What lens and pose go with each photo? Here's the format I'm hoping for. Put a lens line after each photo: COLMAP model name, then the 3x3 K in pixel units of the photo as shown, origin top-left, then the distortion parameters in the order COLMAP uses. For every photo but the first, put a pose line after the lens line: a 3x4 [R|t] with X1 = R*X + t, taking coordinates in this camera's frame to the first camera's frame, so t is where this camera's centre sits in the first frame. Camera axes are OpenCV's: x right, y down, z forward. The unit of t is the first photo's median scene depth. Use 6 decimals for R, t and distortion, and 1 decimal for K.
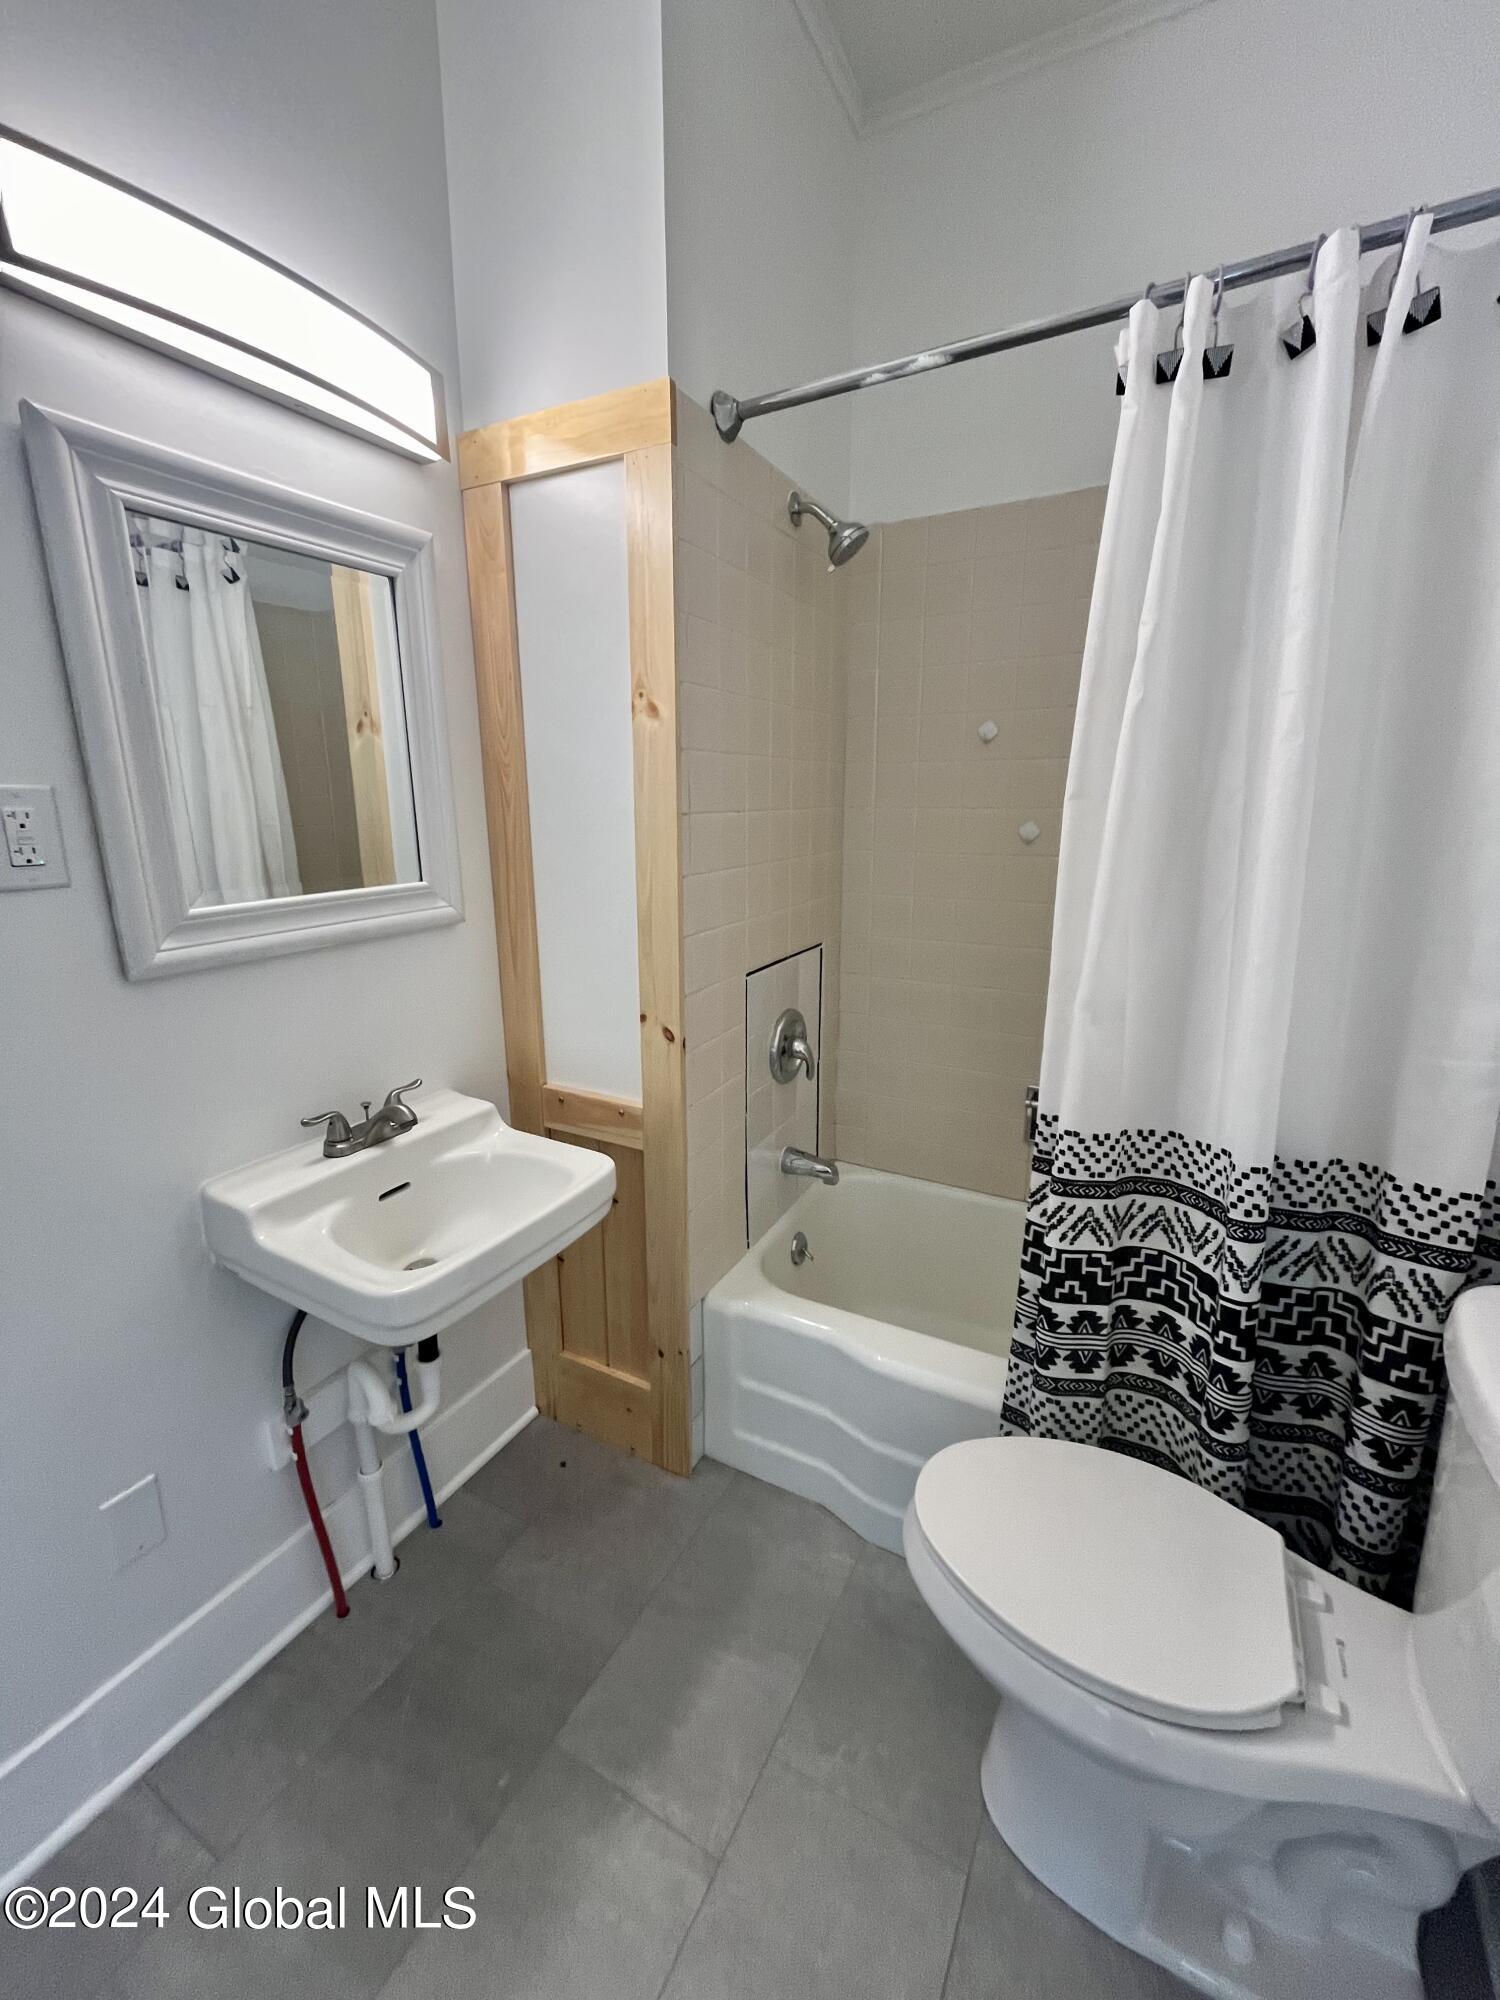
lens RADIAL K [[809.0, 0, 746.8], [0, 809.0, 993.8], [0, 0, 1]] dist [-0.001983, -0.000528]
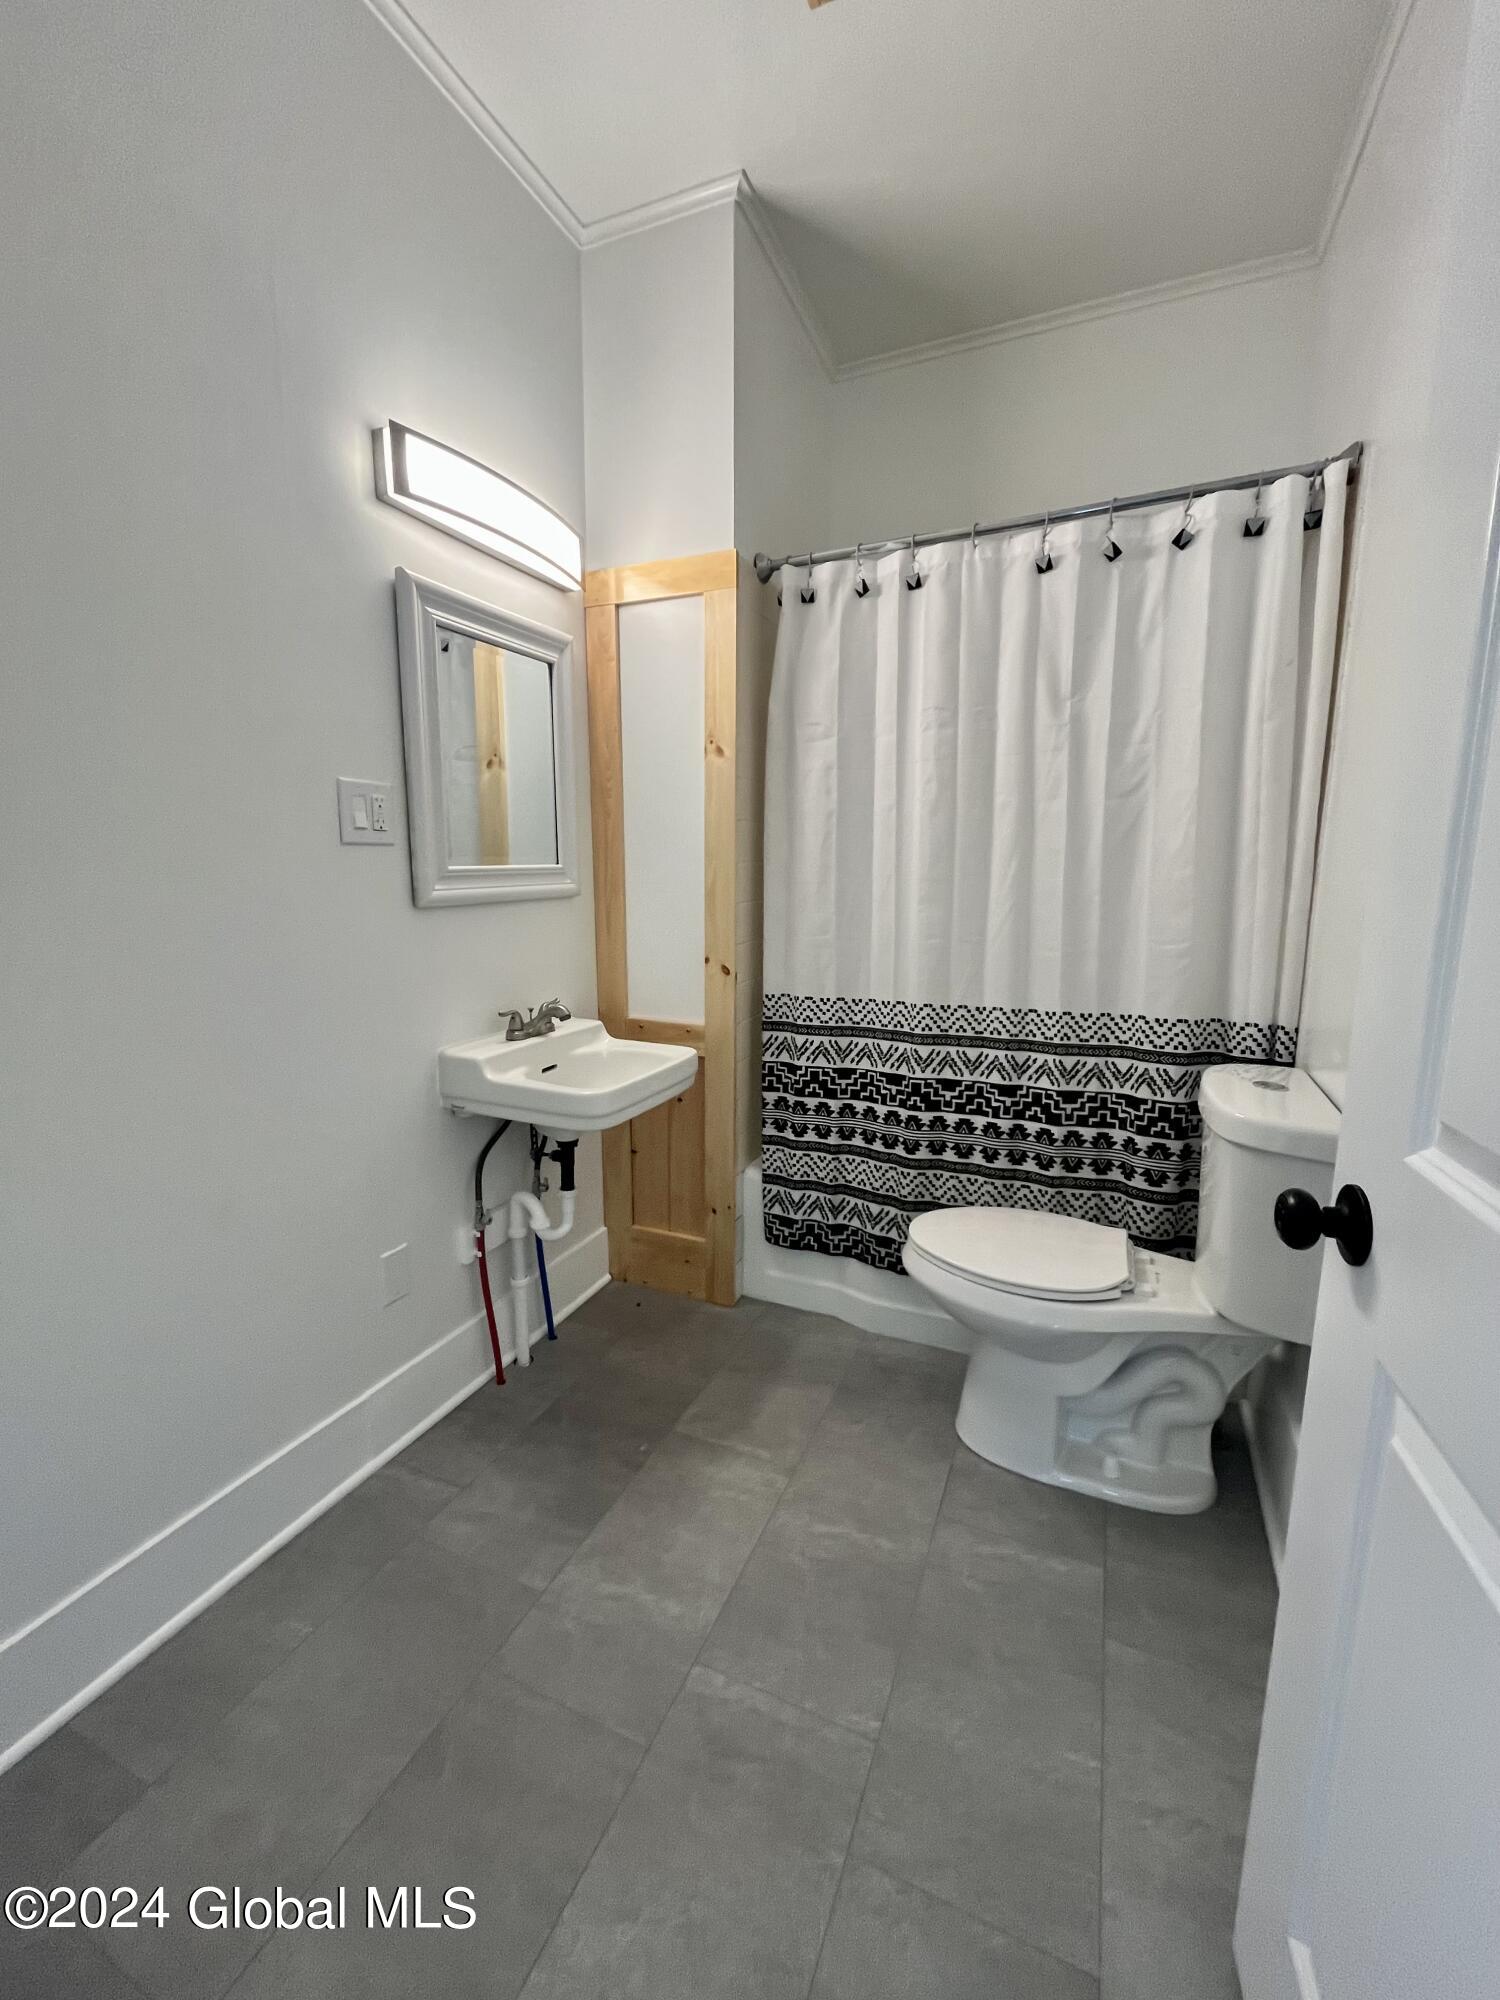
lens RADIAL K [[809.0, 0, 746.8], [0, 809.0, 993.8], [0, 0, 1]] dist [-0.001983, -0.000528]
pose [[0.996640, -0.010298, 0.081262, -0.195811], [0.016581, 0.996891, -0.077028, 0.227069], [-0.080216, 0.078117, 0.993712, -0.493115]]
